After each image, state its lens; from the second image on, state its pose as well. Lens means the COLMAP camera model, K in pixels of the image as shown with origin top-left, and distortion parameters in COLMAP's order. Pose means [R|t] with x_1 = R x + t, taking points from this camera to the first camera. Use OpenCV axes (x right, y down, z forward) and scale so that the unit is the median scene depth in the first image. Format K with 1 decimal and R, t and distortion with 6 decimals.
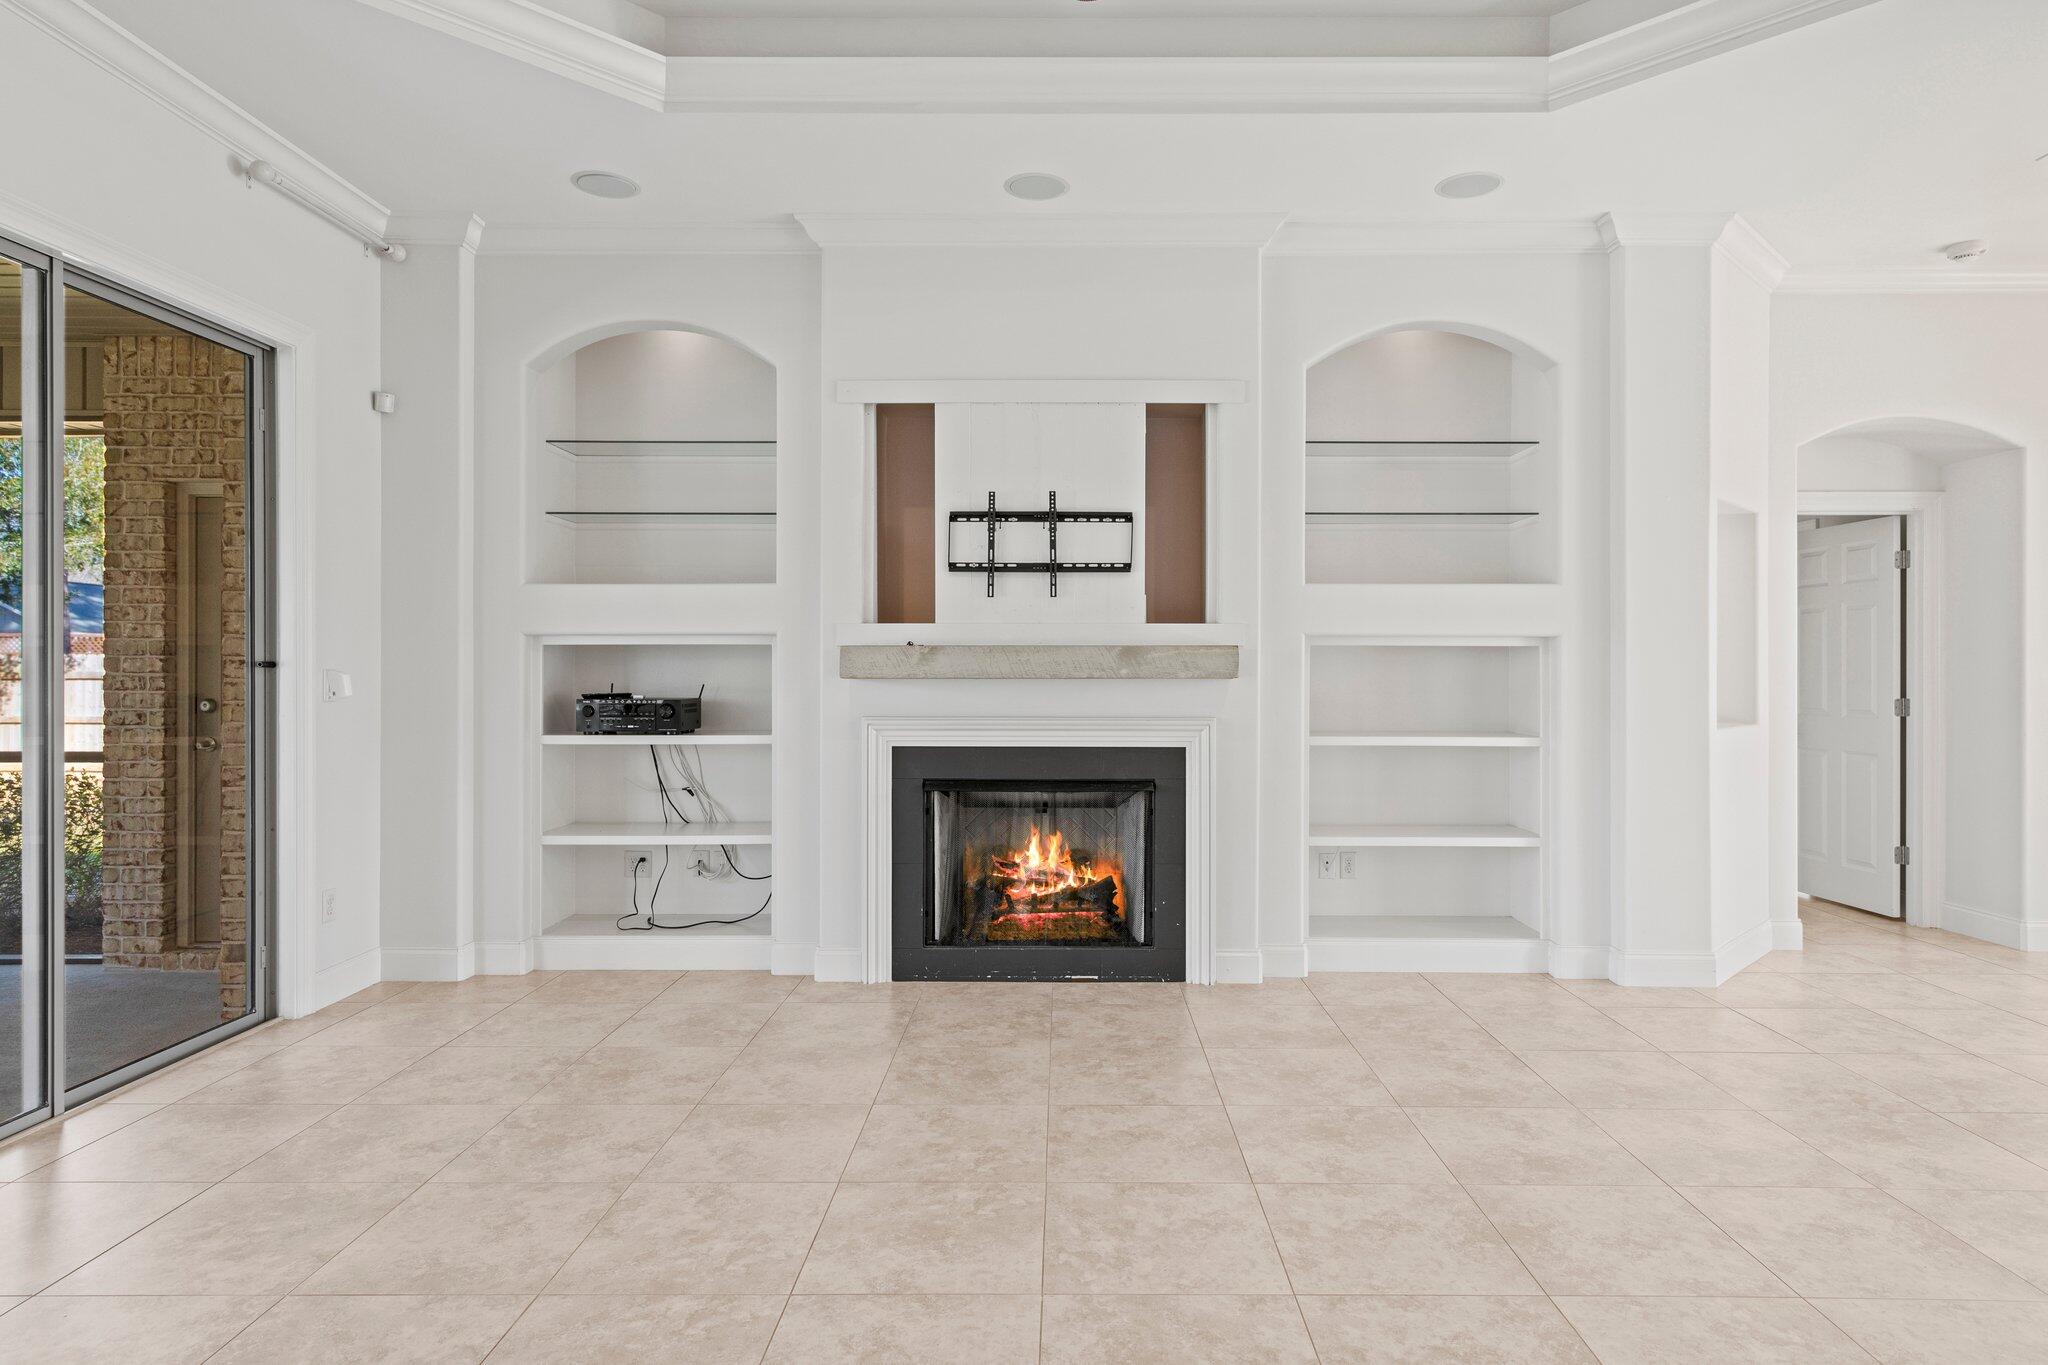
lens RADIAL K [[1169.8, 0, 1038.7], [0, 1169.8, 673.5], [0, 0, 1]] dist [0.008591, -0.003133]
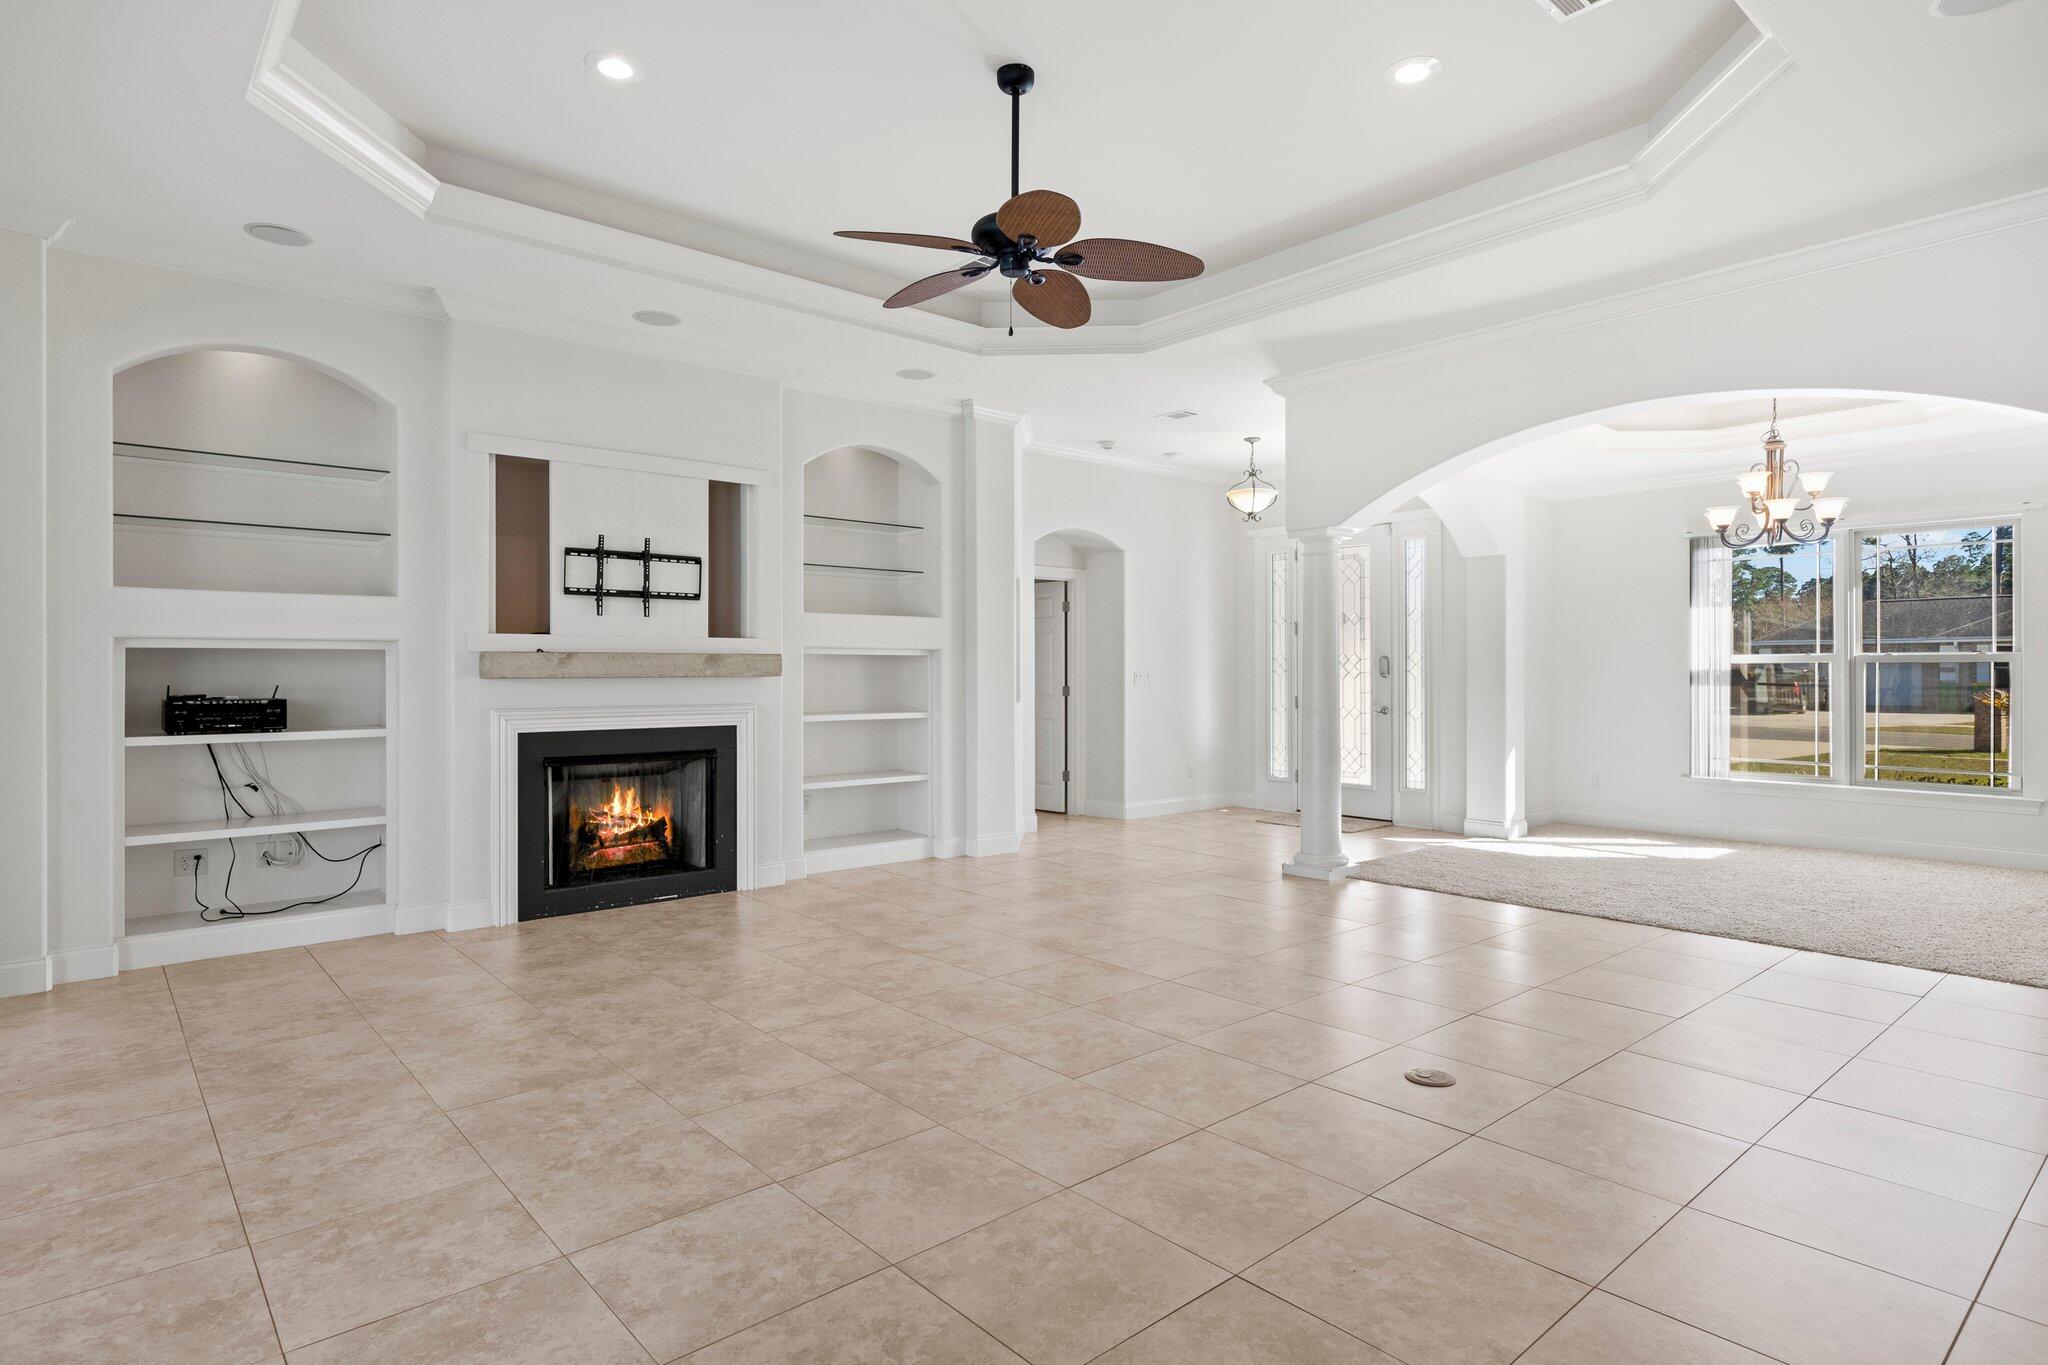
lens RADIAL K [[1100.1, 0, 1018.4], [0, 1100.1, 681.8], [0, 0, 1]] dist [0.007812, 0.000069]
pose [[0.751476, -0.009185, 0.659696, -0.494739], [0.004426, 0.999951, 0.008880, -0.000030], [-0.659745, -0.003753, 0.751480, -0.228977]]
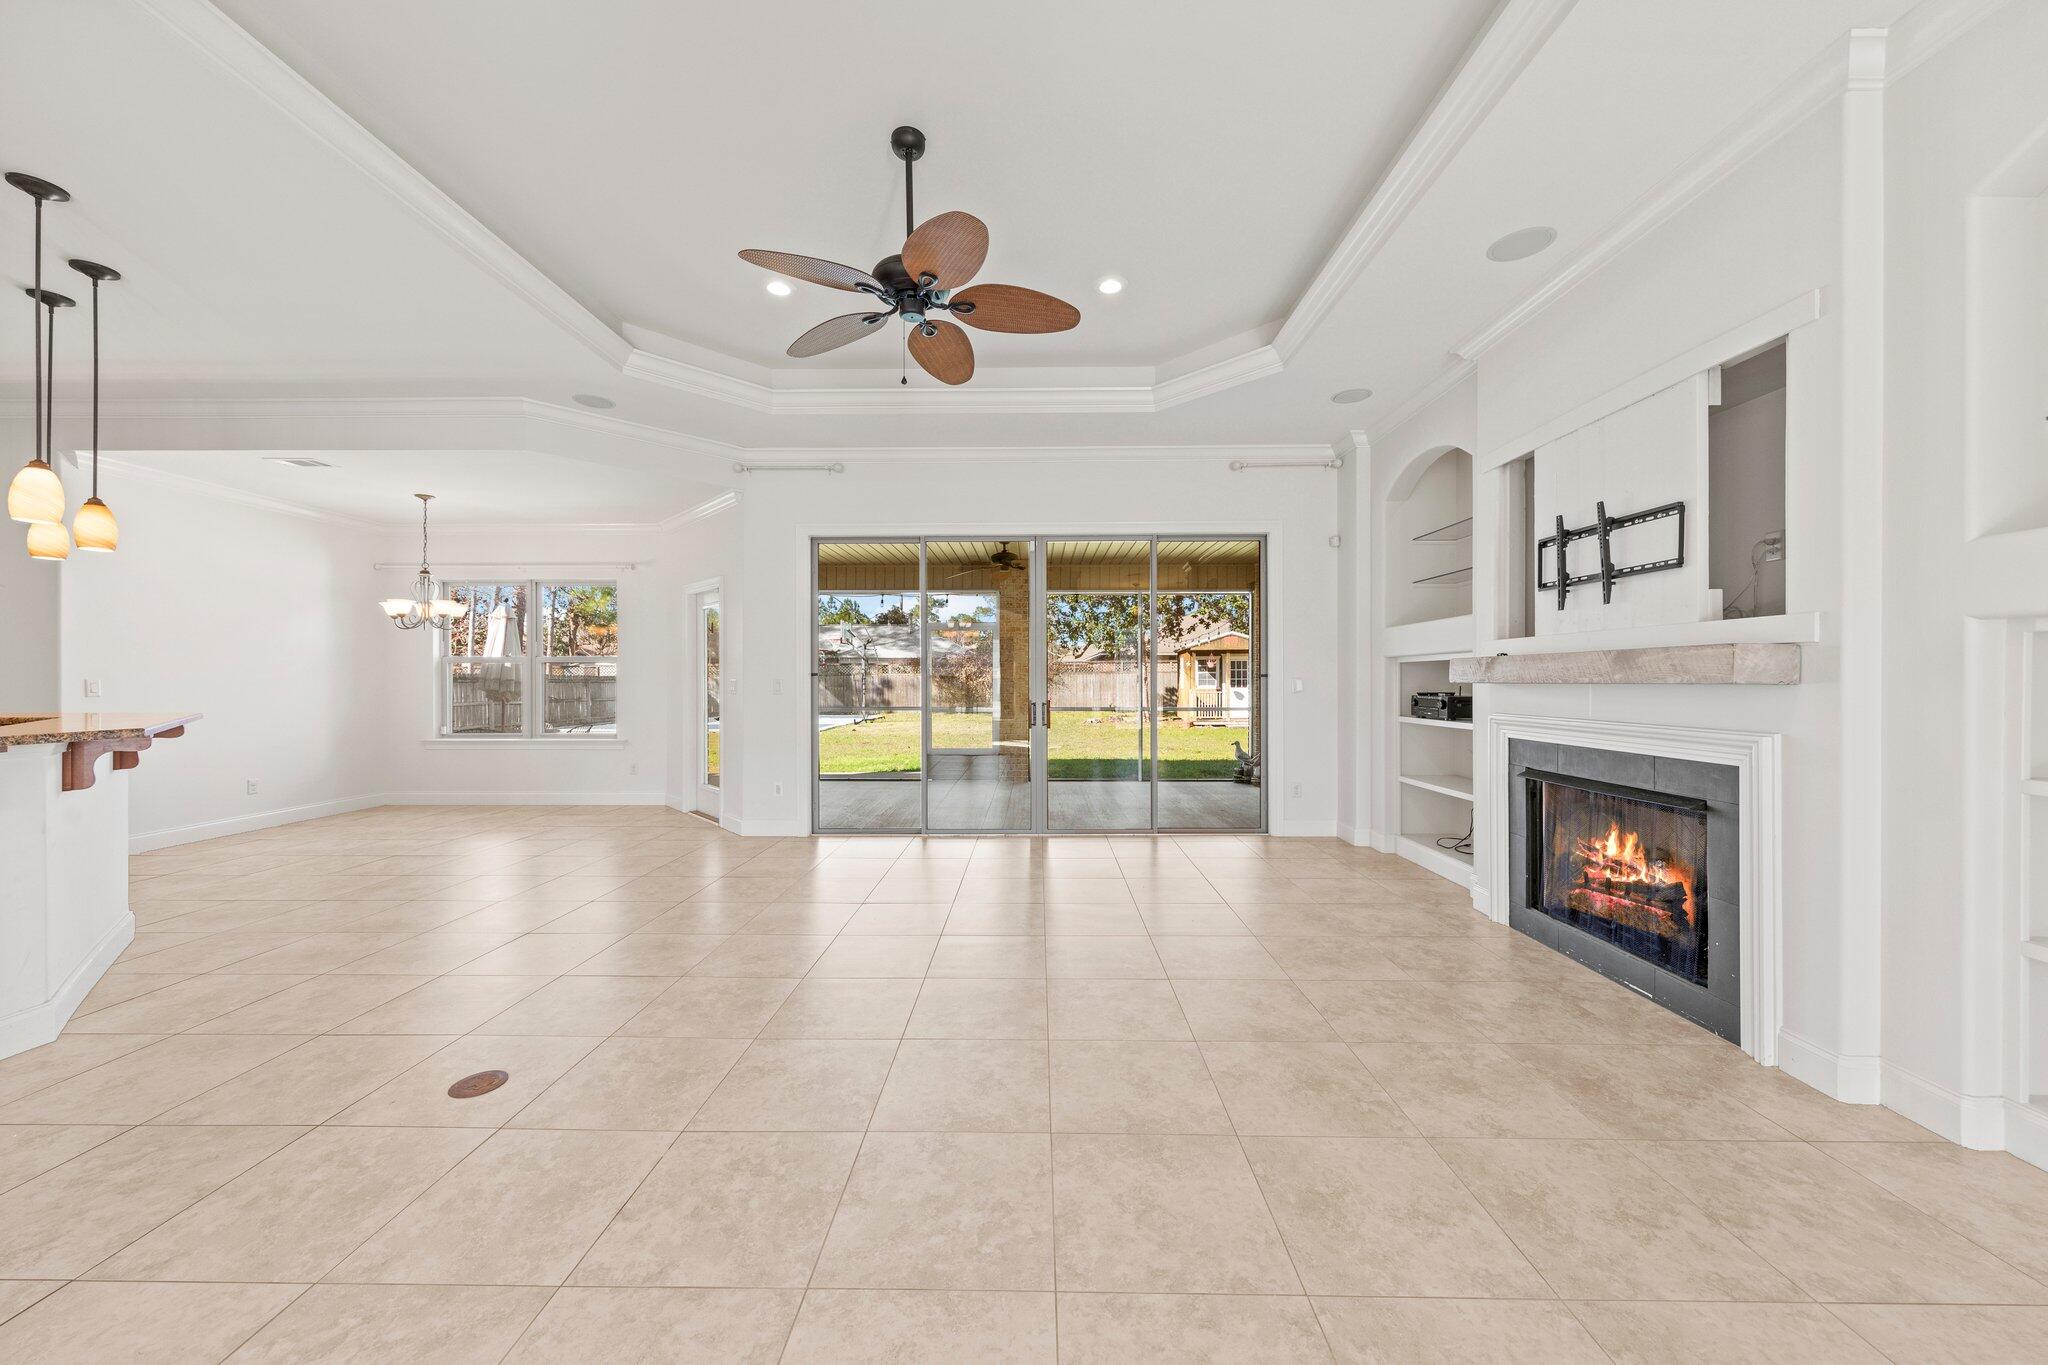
lens RADIAL K [[715.4, 0, 1028.1], [0, 715.4, 682.8], [0, 0, 1]] dist [-0.001553, -0.000162]
pose [[-0.009427, 0.003134, -0.999951, 0.635101], [0.000669, 0.999995, 0.003128, 0.001123], [0.999955, -0.000640, -0.009429, 0.492203]]
